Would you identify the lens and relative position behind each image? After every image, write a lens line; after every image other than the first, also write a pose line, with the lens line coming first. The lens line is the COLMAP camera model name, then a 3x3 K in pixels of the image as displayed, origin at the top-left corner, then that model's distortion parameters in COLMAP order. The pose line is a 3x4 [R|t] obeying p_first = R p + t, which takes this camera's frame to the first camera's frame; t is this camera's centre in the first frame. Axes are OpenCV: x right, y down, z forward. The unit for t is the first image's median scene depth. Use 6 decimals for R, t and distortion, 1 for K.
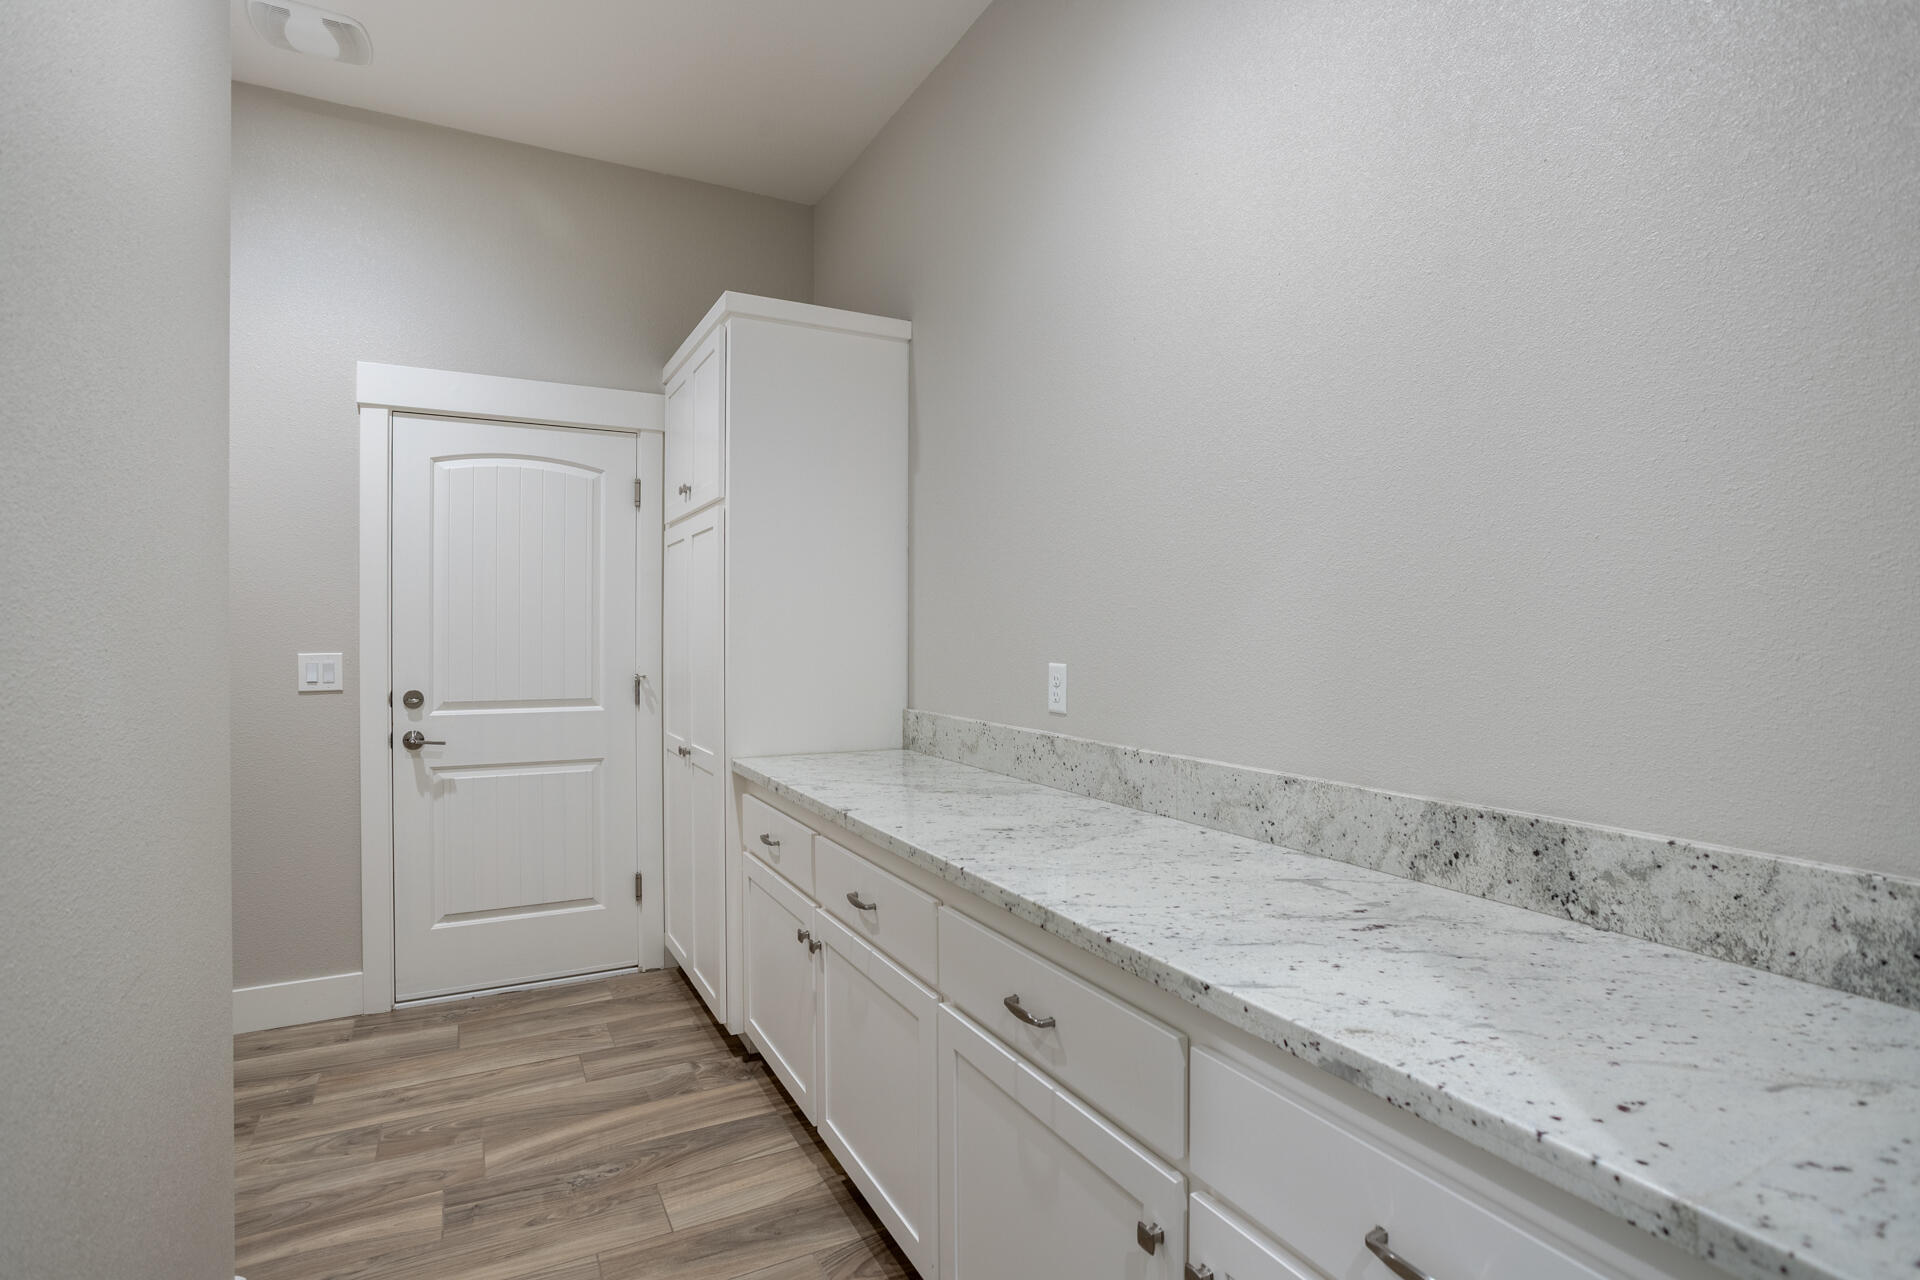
lens RADIAL K [[927.4, 0, 954.4], [0, 927.4, 626.3], [0, 0, 1]] dist [-0.059085, 0.035029]
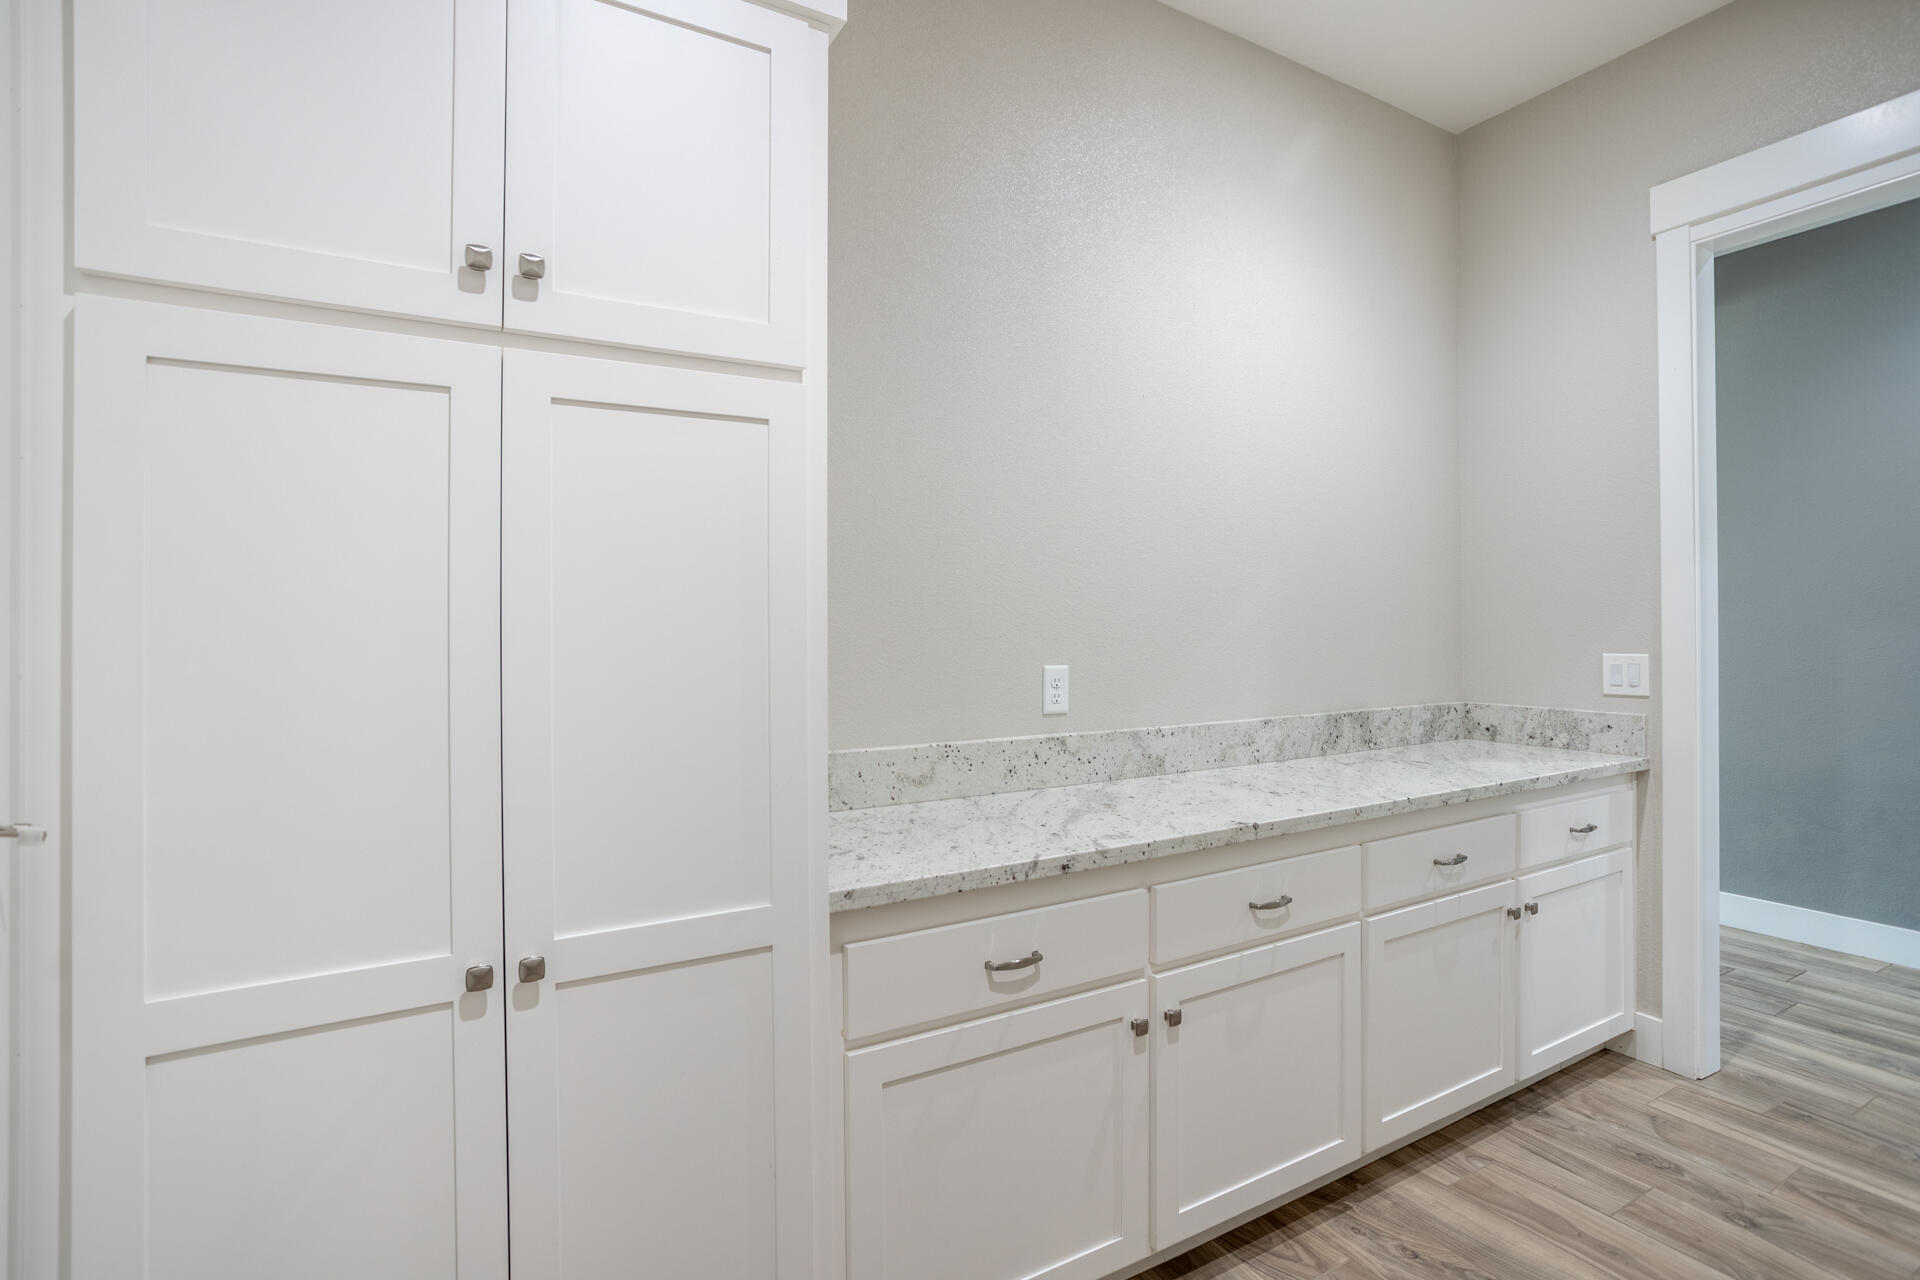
lens RADIAL K [[927.4, 0, 954.4], [0, 927.4, 626.3], [0, 0, 1]] dist [-0.059085, 0.035029]
pose [[-0.031235, -0.001030, 0.999512, -1.041449], [-0.001226, 0.999999, 0.000992, -0.004541], [-0.999511, -0.001194, -0.031236, 1.313466]]
